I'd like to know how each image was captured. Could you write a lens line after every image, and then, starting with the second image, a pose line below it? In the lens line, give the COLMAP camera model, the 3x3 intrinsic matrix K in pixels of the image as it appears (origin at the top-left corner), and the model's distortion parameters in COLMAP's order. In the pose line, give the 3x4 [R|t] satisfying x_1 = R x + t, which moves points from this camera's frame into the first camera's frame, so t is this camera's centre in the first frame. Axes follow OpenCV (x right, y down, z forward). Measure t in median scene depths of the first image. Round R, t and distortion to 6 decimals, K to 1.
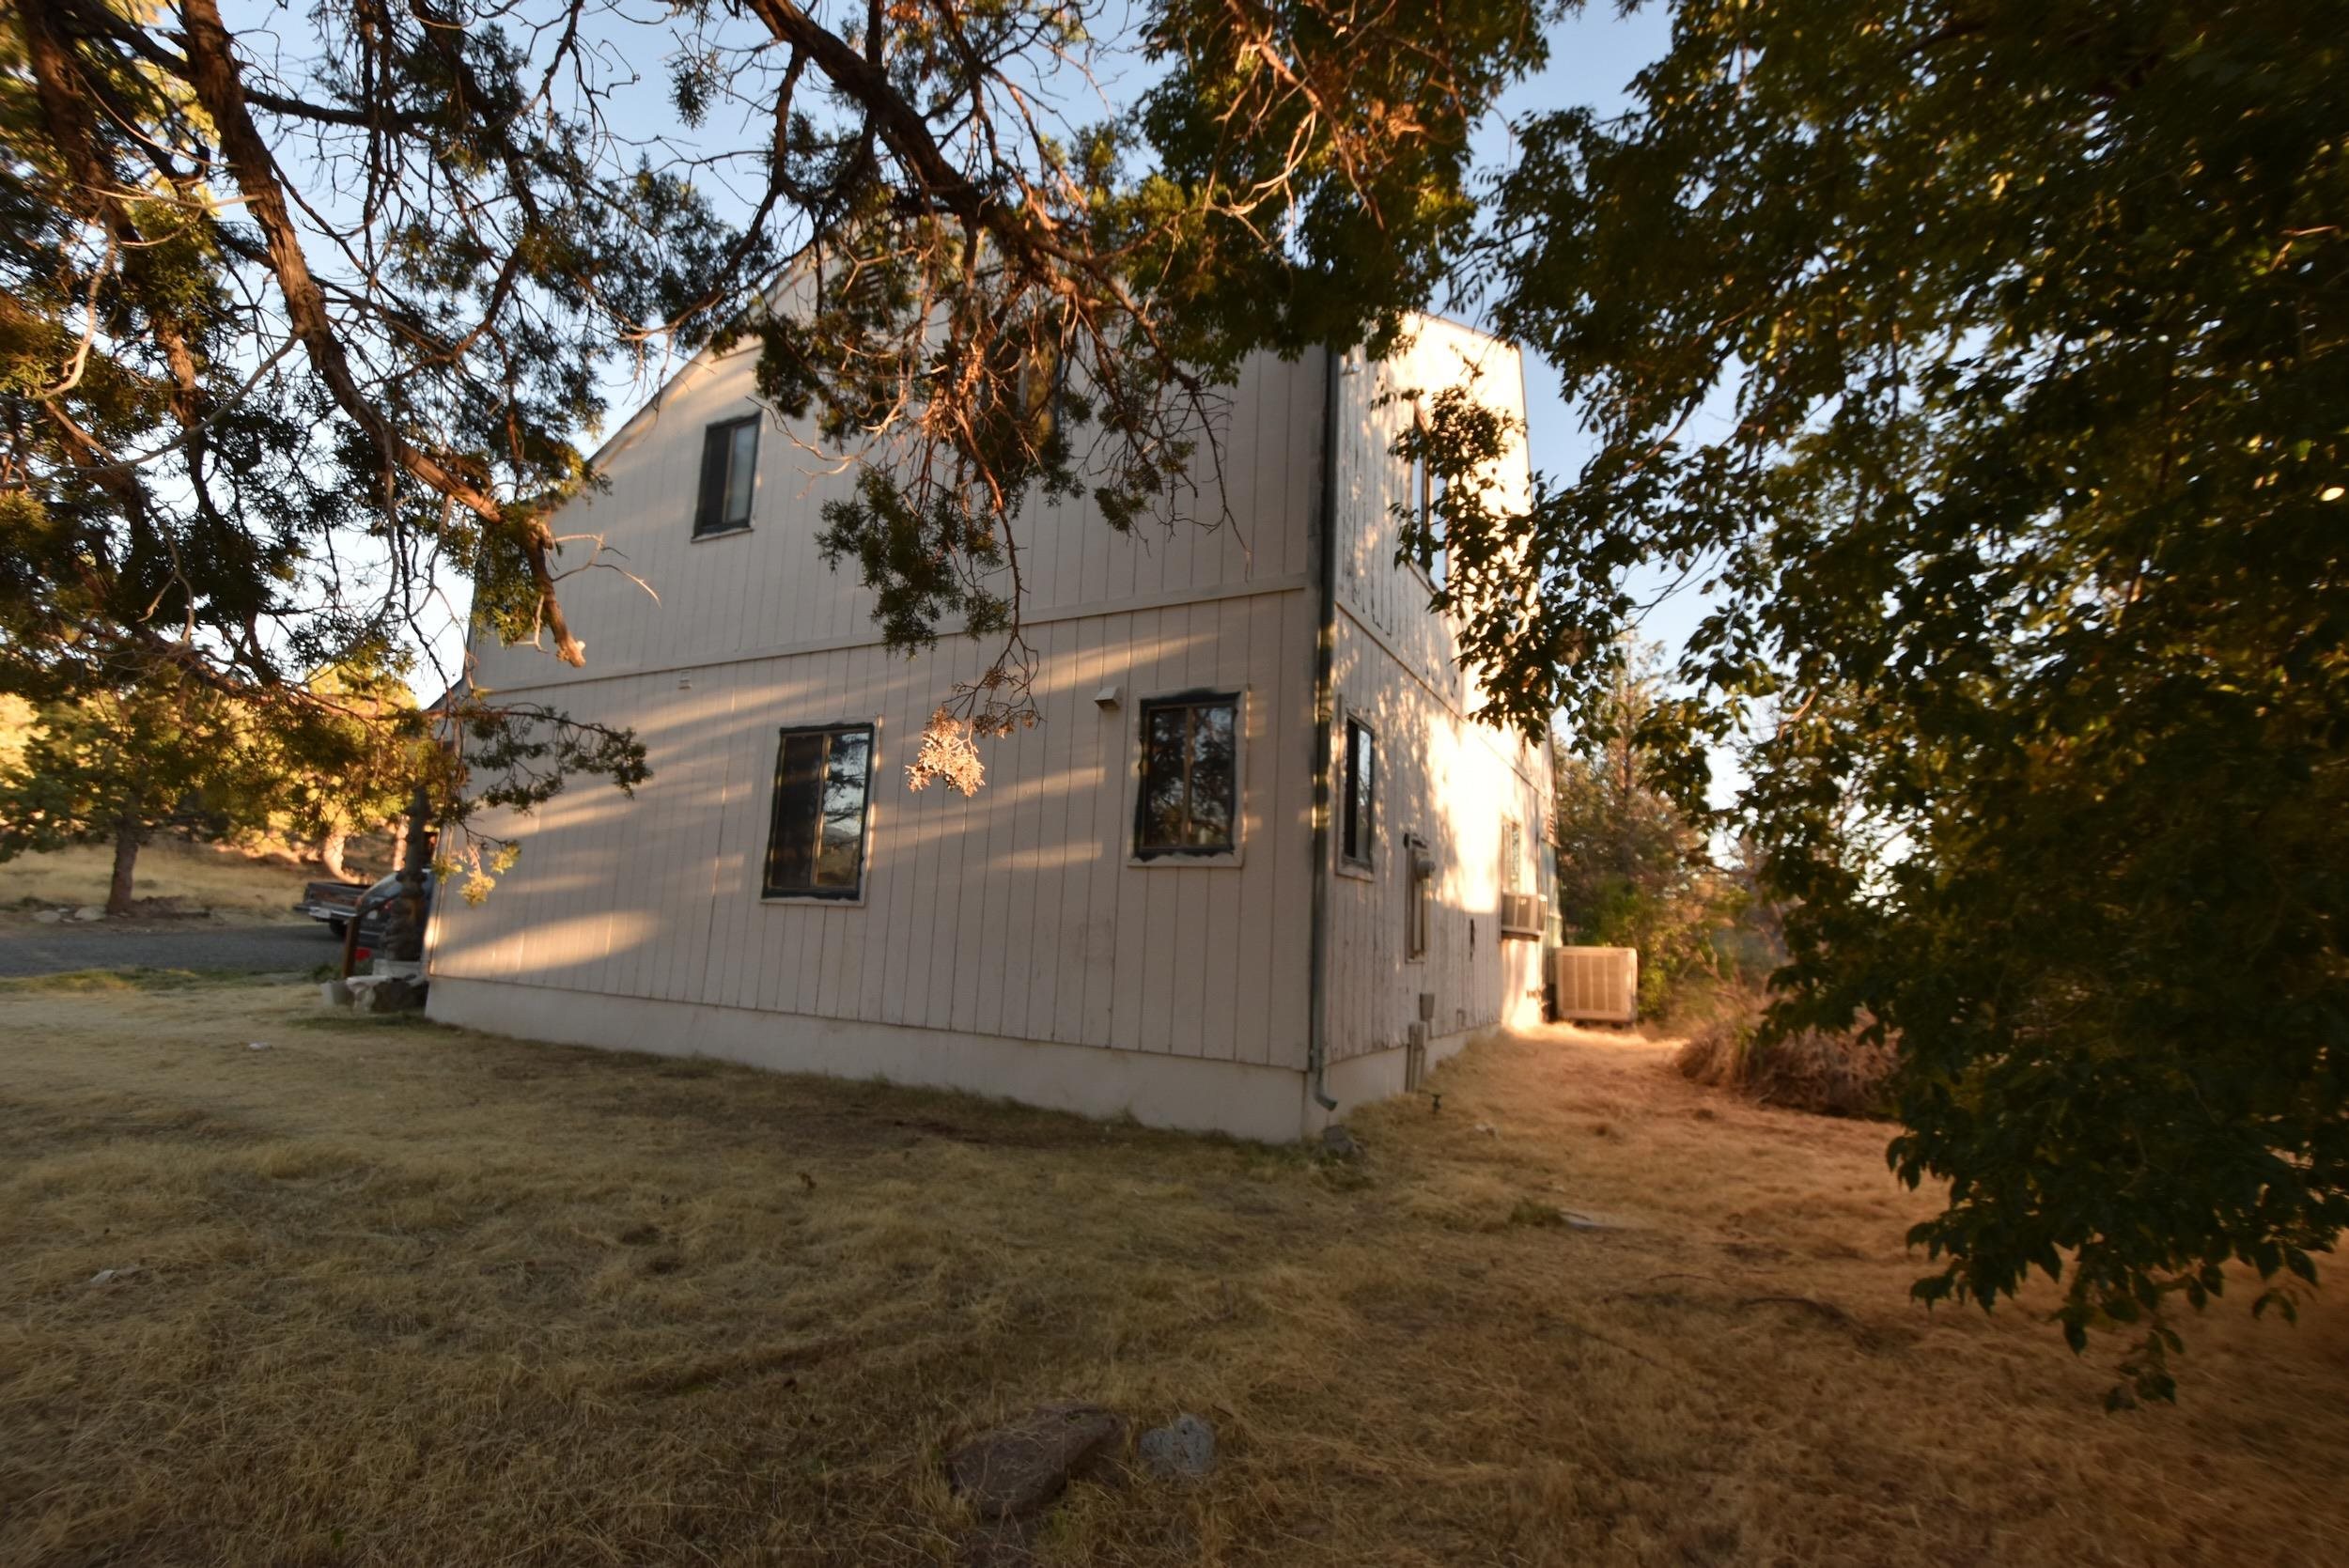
lens RADIAL K [[1021.0, 0, 1162.2], [0, 1021.0, 797.3], [0, 0, 1]] dist [0.003248, -0.005303]
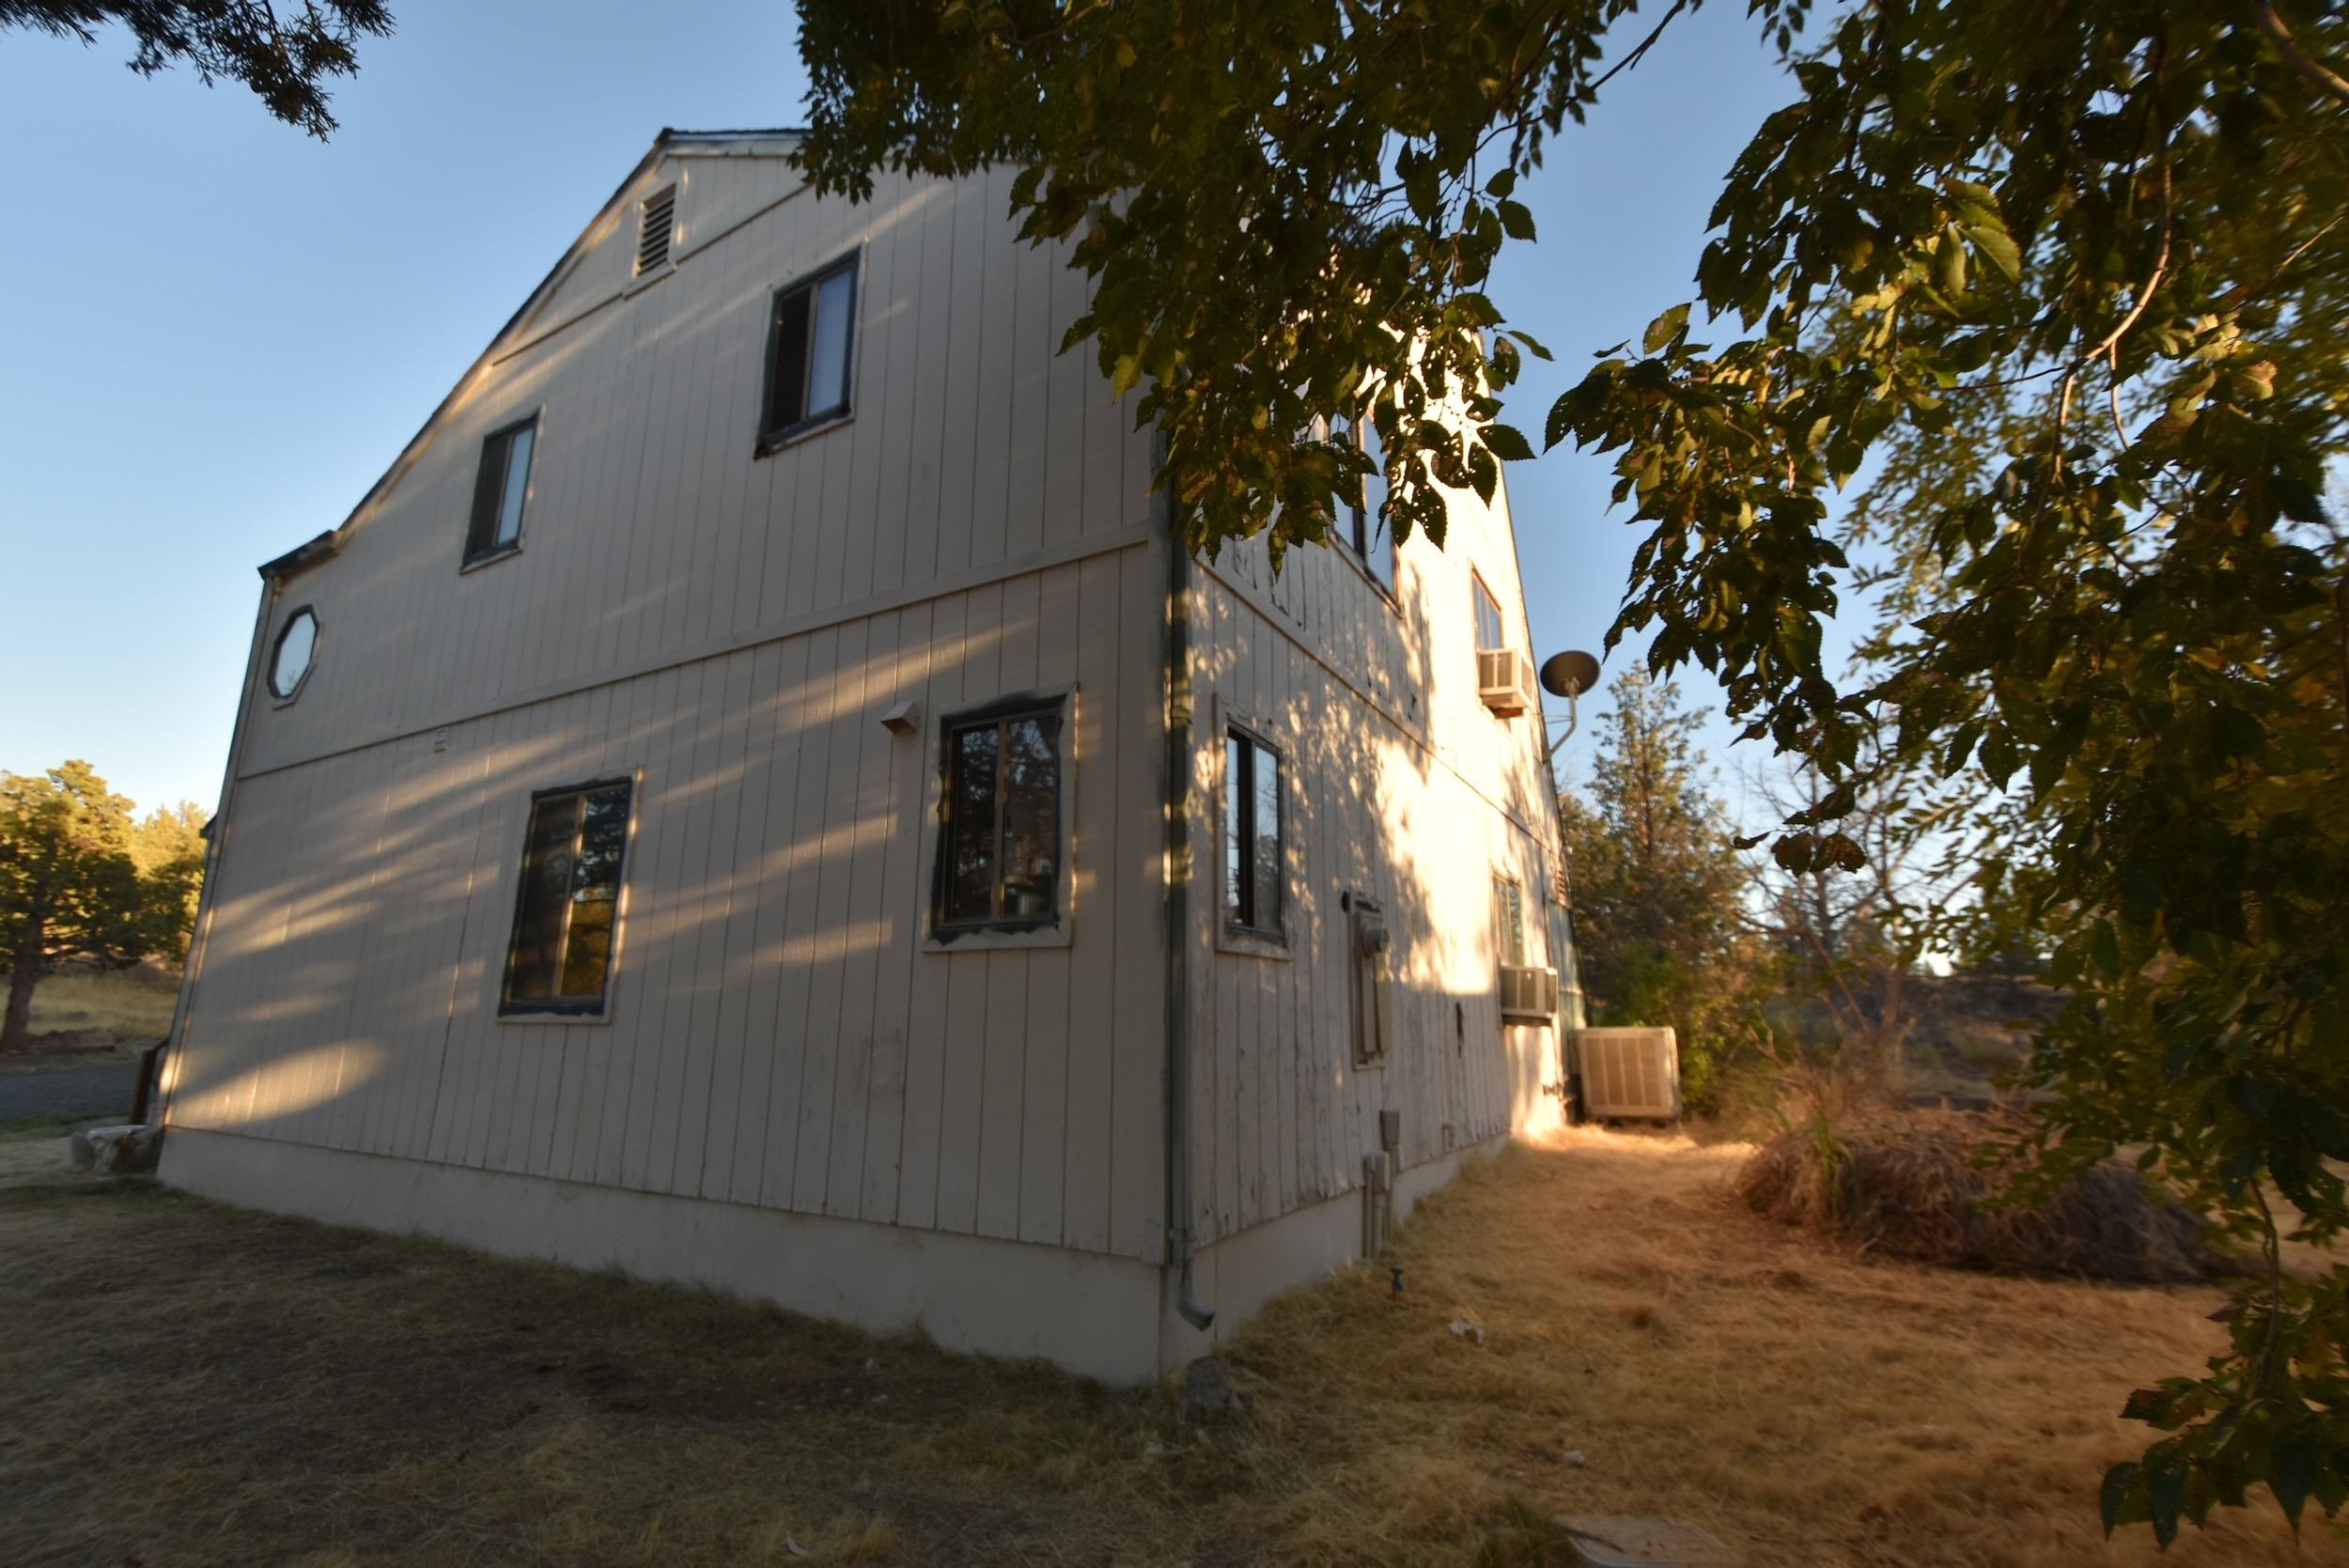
lens RADIAL K [[1021.0, 0, 1162.2], [0, 1021.0, 797.3], [0, 0, 1]] dist [0.003248, -0.005303]
pose [[0.998835, -0.044938, -0.017579, 0.120886], [0.043302, 0.995489, -0.084423, 0.022914], [0.021293, 0.083564, 0.996275, 0.250160]]
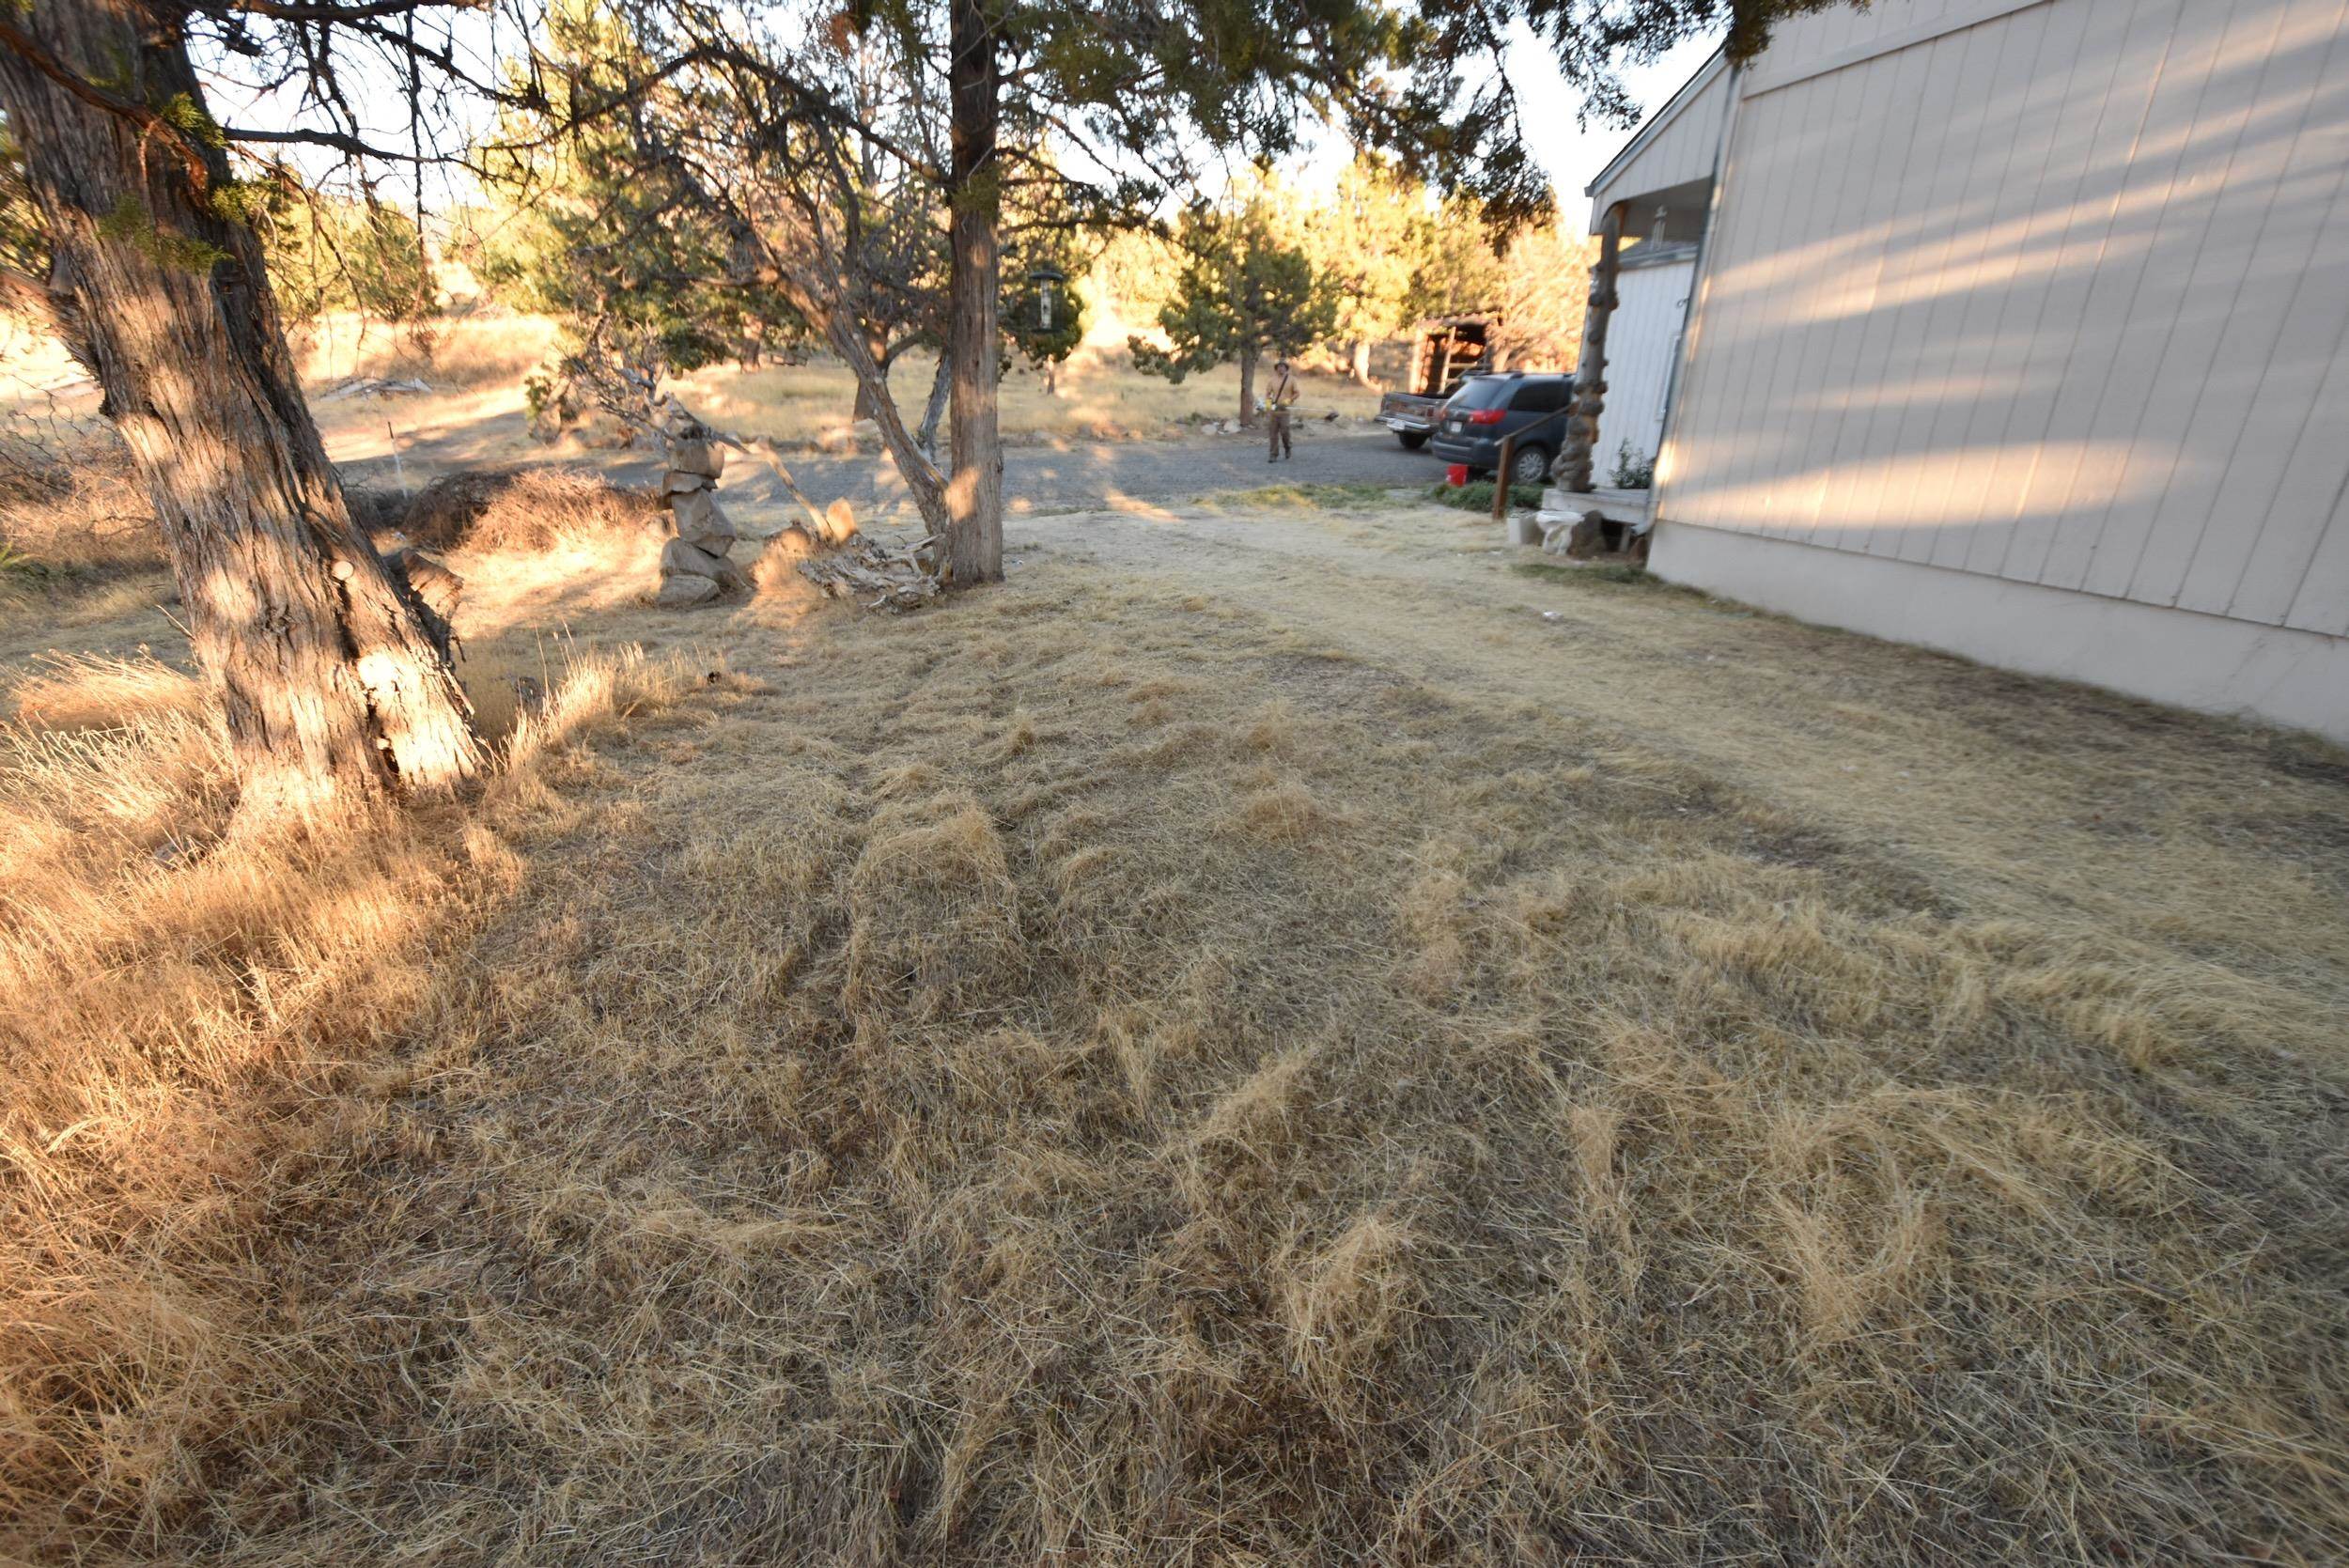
lens RADIAL K [[1021.0, 0, 1162.2], [0, 1021.0, 797.3], [0, 0, 1]] dist [0.003248, -0.005303]
pose [[0.680282, 0.243926, -0.691171, -0.484346], [0.099054, 0.903750, 0.416443, 0.000273], [0.726227, -0.351761, 0.590643, 0.226412]]
